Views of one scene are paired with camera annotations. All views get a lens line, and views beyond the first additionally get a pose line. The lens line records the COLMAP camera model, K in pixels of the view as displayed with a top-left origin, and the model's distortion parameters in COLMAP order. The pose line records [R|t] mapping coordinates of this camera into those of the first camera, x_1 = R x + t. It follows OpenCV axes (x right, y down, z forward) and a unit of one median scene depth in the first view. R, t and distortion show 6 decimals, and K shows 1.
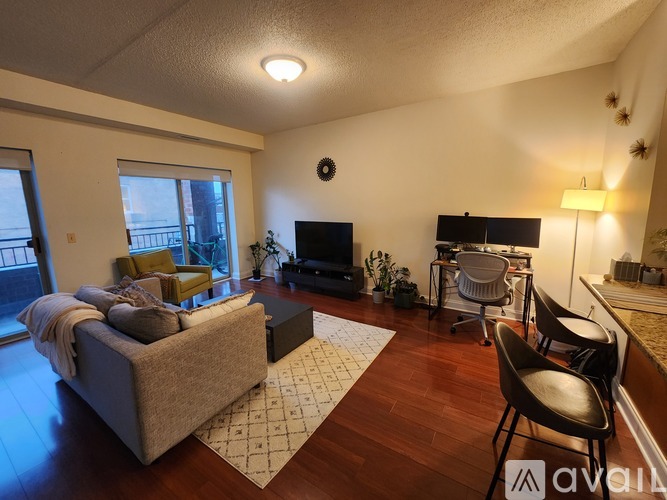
lens RADIAL K [[273.6, 0, 336.2], [0, 273.6, 245.0], [0, 0, 1]] dist [0.000312, -0.000081]
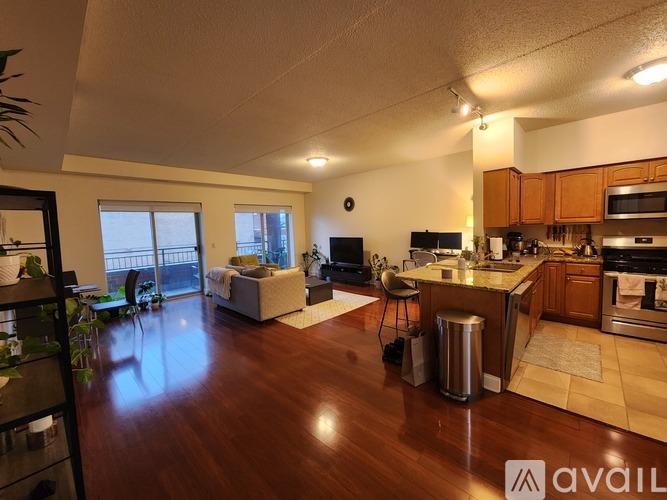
lens RADIAL K [[270.2, 0, 338.8], [0, 270.2, 244.8], [0, 0, 1]] dist [-0.000327, -0.000165]
pose [[0.982644, -0.003872, -0.185459, 0.218848], [-0.011384, 0.996639, -0.081123, 0.092772], [0.185150, 0.081827, 0.979298, -0.585549]]
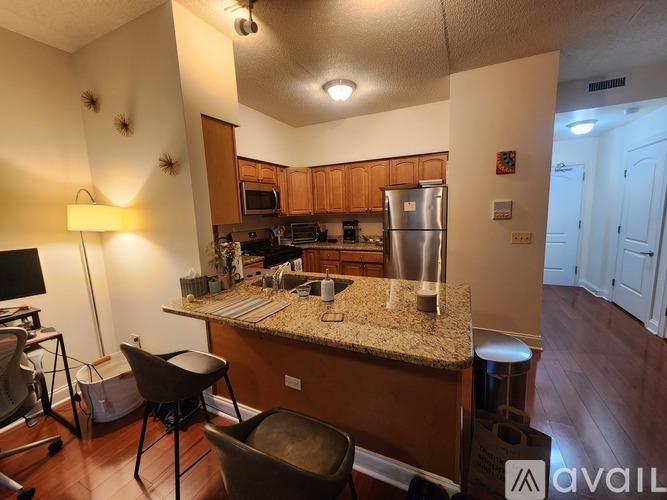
lens RADIAL K [[273.6, 0, 336.2], [0, 273.6, 245.0], [0, 0, 1]] dist [0.000312, -0.000081]
pose [[-0.121224, -0.108678, 0.986658, 0.021766], [0.191423, 0.972771, 0.130667, -0.038615], [-0.973993, 0.204709, -0.097120, 0.272375]]
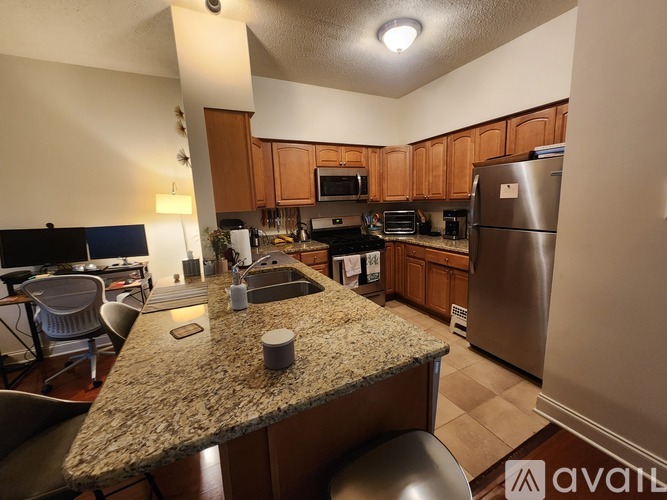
lens RADIAL K [[273.6, 0, 336.2], [0, 273.6, 245.0], [0, 0, 1]] dist [0.000312, -0.000081]
pose [[0.511331, -0.143442, 0.847328, 0.201055], [0.160862, 0.984520, 0.069593, 0.010051], [-0.844194, 0.100718, 0.526490, -0.034562]]
